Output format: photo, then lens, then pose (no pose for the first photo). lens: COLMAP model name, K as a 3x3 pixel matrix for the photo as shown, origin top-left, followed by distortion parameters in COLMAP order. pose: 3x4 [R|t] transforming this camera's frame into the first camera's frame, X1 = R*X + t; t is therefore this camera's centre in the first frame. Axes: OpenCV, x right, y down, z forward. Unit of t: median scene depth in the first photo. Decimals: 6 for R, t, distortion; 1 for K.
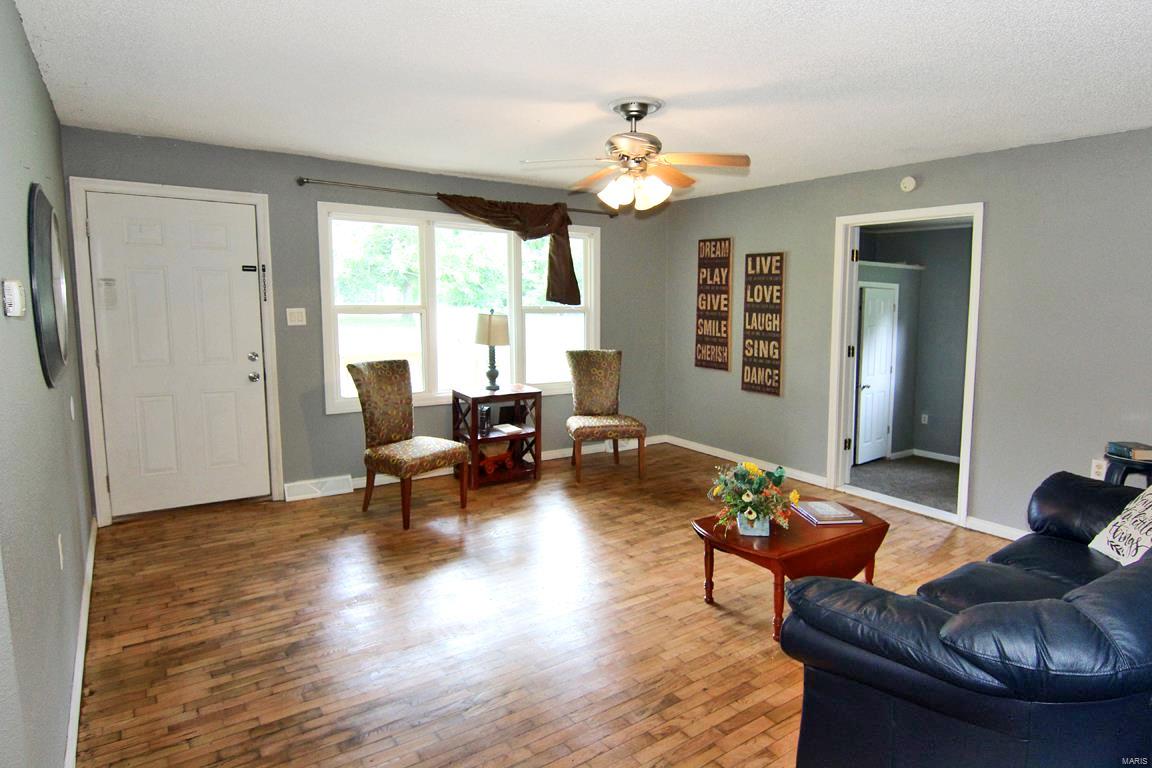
lens RADIAL K [[639.3, 0, 591.7], [0, 639.3, 382.5], [0, 0, 1]] dist [0.027555, -0.037603]
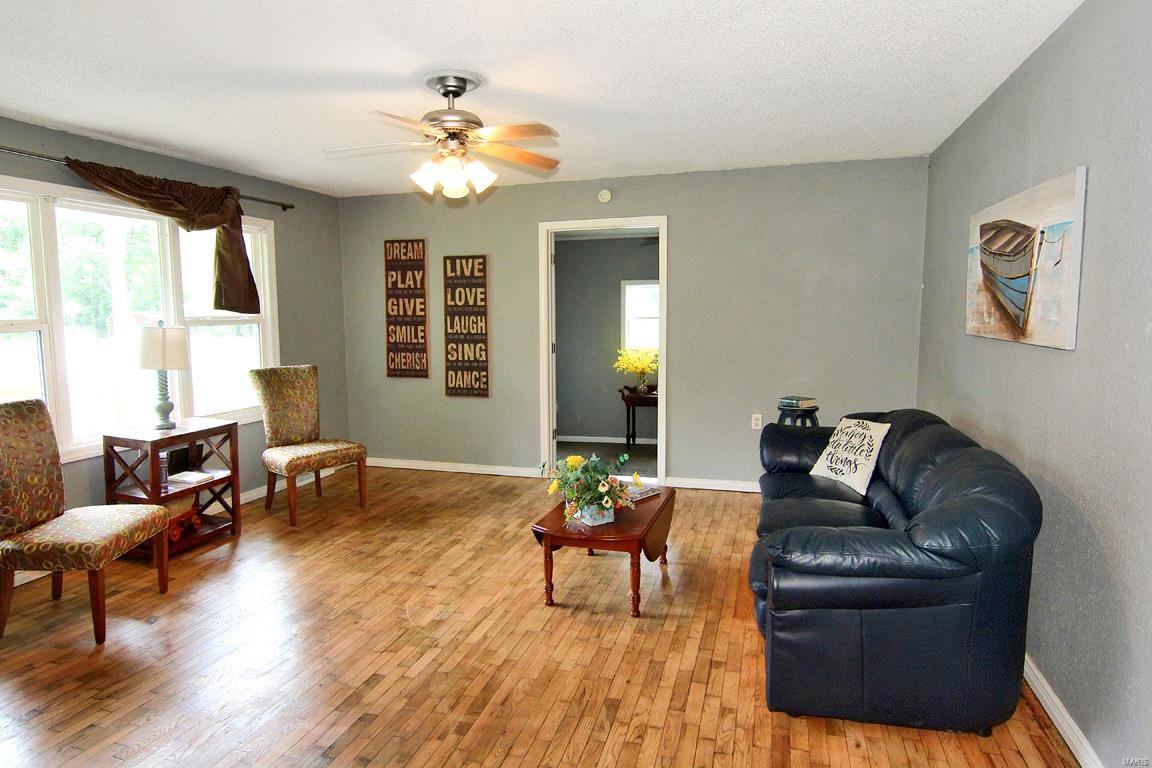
lens RADIAL K [[639.2, 0, 574.1], [0, 639.2, 388.3], [0, 0, 1]] dist [0.002543, -0.010925]
pose [[0.797867, -0.099820, 0.594512, -0.203330], [0.105592, 0.994090, 0.025200, -0.003910], [-0.593514, 0.042669, 0.803692, 0.109311]]
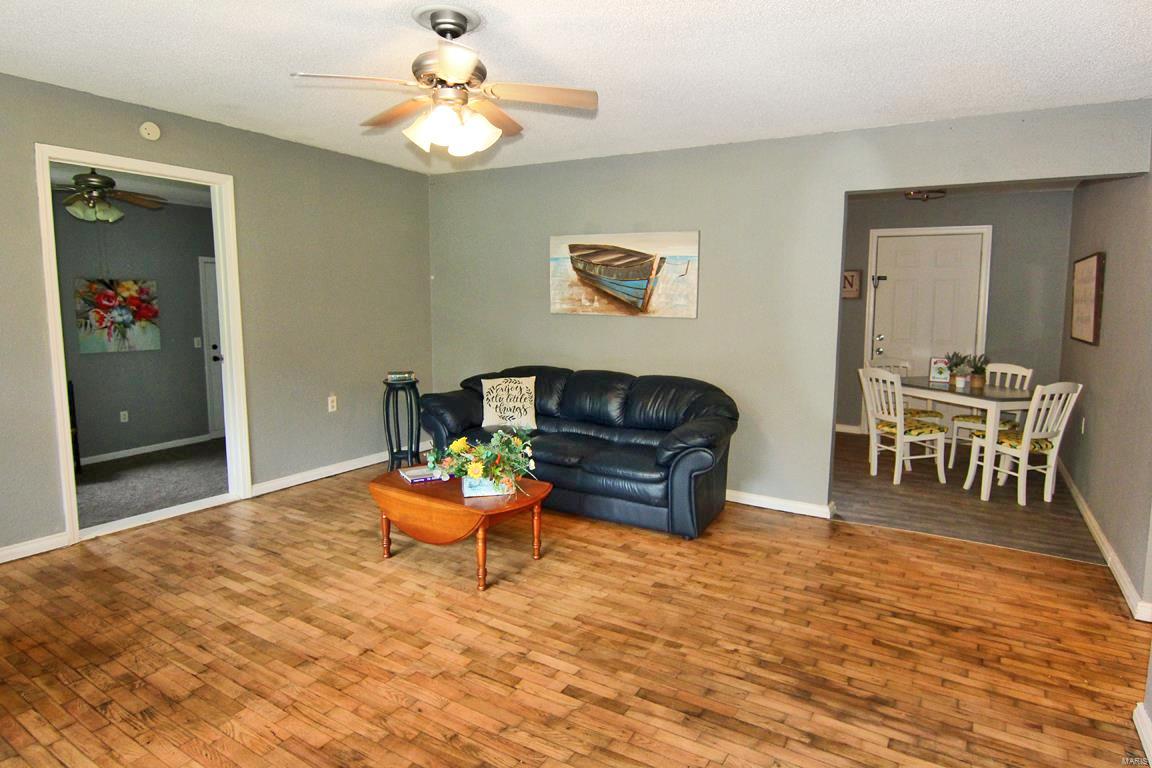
lens RADIAL K [[639.2, 0, 574.1], [0, 639.2, 388.3], [0, 0, 1]] dist [0.002543, -0.010925]
pose [[-0.379332, -0.154389, 0.912289, -0.428937], [0.098783, 0.973588, 0.205837, -0.084726], [-0.919972, 0.168199, -0.354062, 0.708516]]
